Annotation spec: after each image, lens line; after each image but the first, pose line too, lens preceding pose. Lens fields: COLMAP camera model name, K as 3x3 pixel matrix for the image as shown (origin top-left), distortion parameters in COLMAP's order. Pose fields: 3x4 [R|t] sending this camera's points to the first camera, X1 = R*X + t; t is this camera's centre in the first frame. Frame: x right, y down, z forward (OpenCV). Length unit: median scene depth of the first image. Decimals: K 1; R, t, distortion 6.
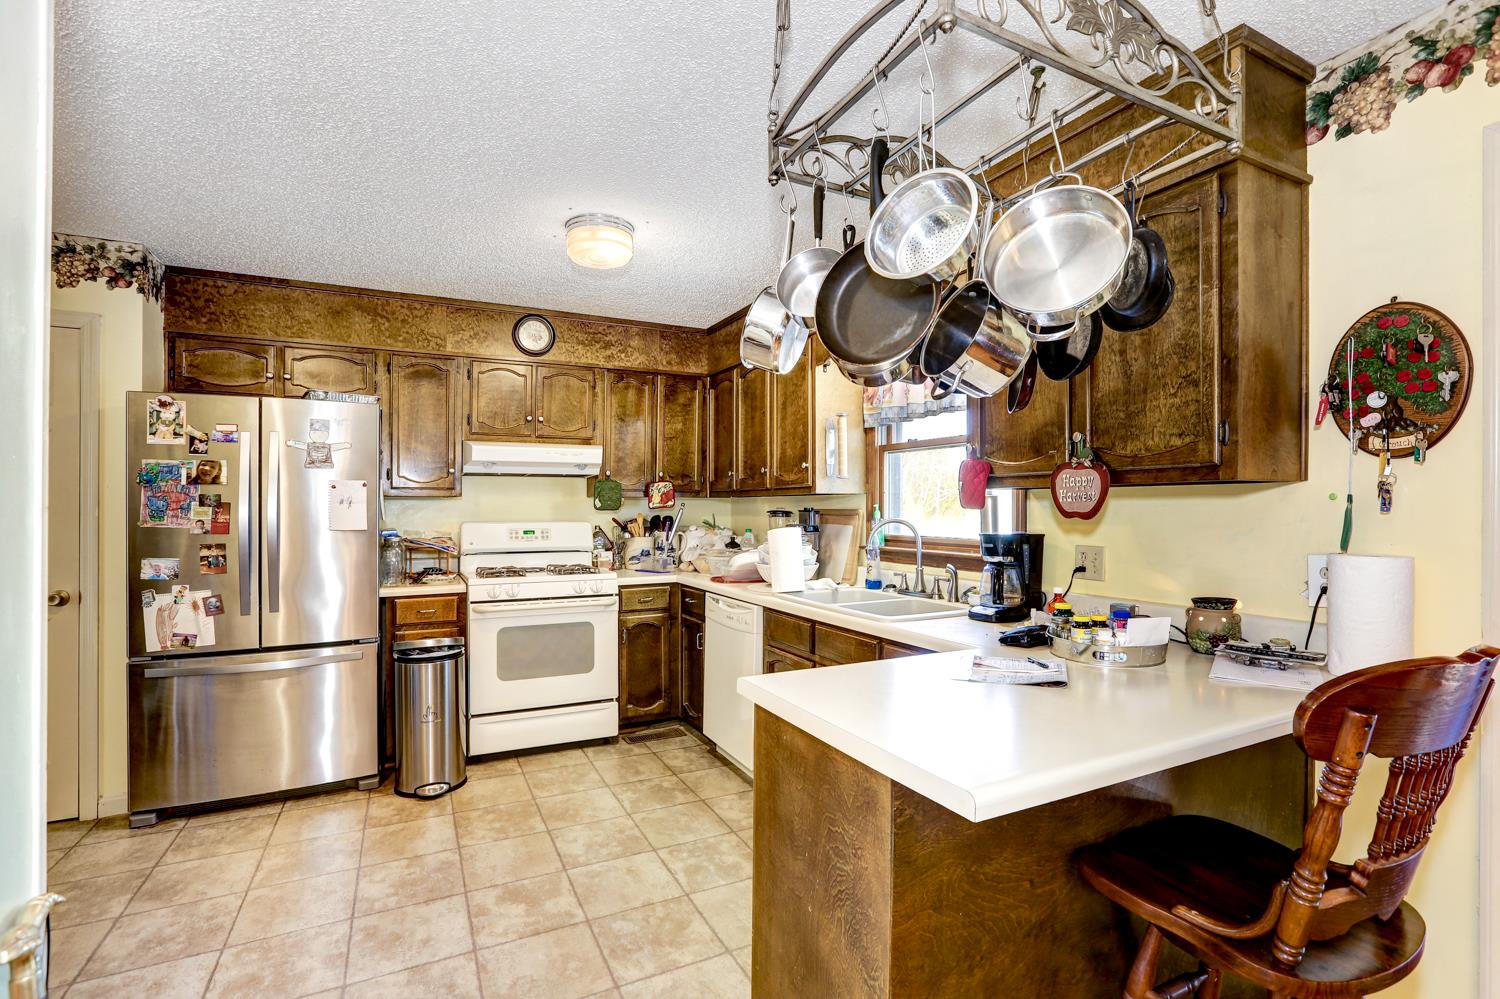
lens RADIAL K [[684.9, 0, 744.0], [0, 684.9, 499.0], [0, 0, 1]] dist [-0.033605, 0.000854]
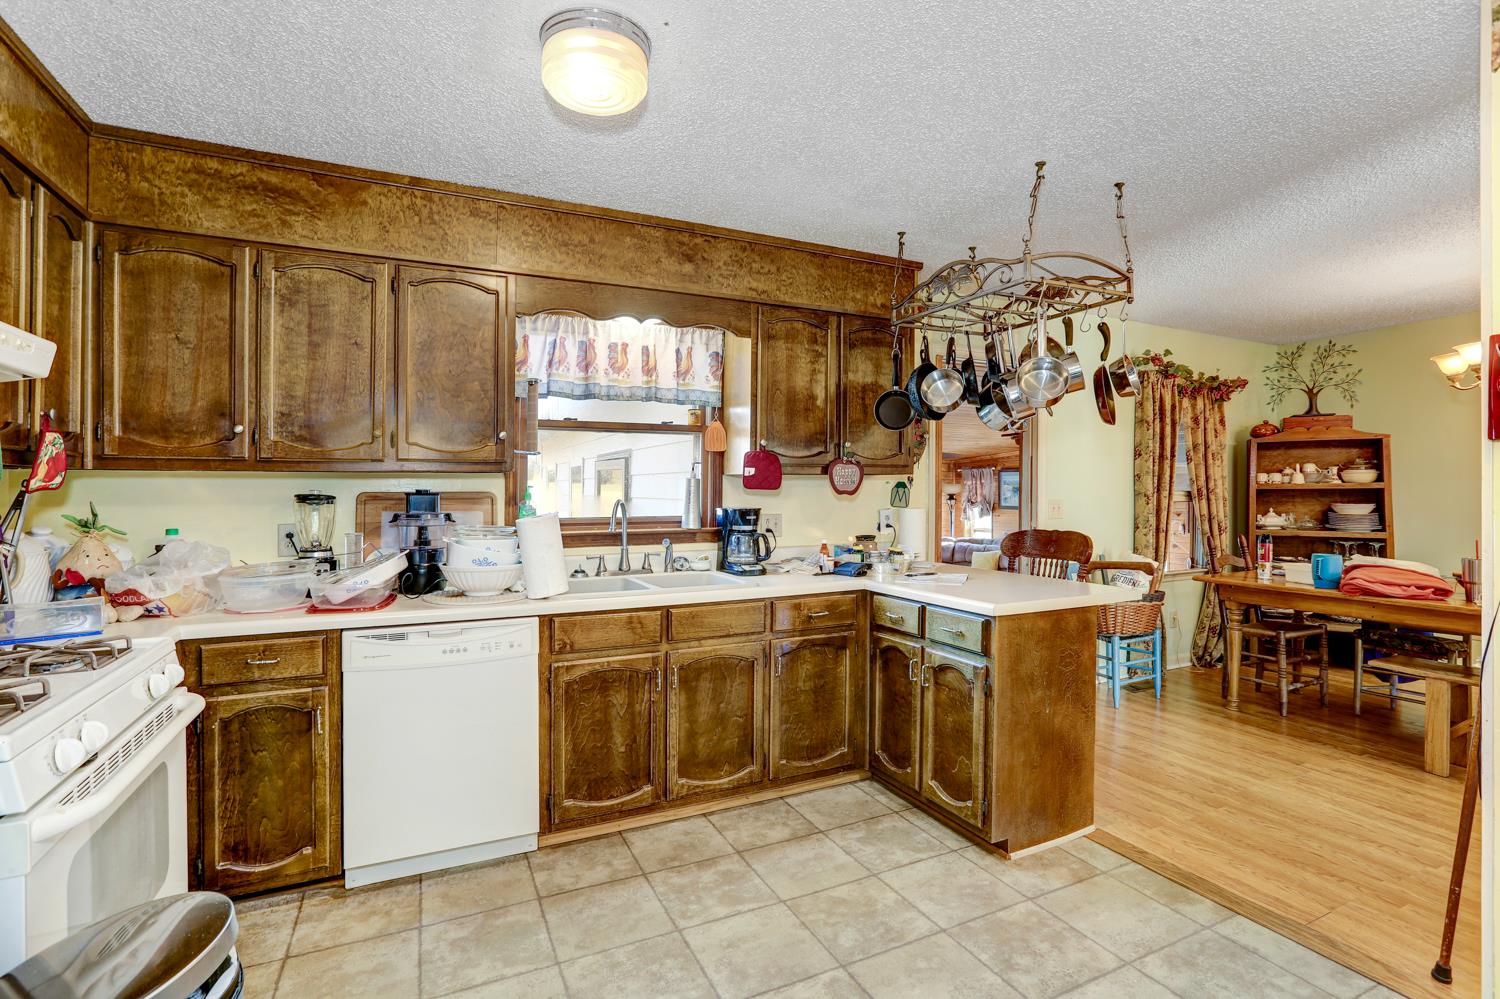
lens RADIAL K [[684.9, 0, 742.7], [0, 684.9, 500.4], [0, 0, 1]] dist [-0.033605, 0.000854]
pose [[0.038384, -0.003206, 0.999258, -0.912672], [-0.003438, 0.999989, 0.003340, 0.029505], [-0.999257, -0.003563, 0.038372, 0.922448]]
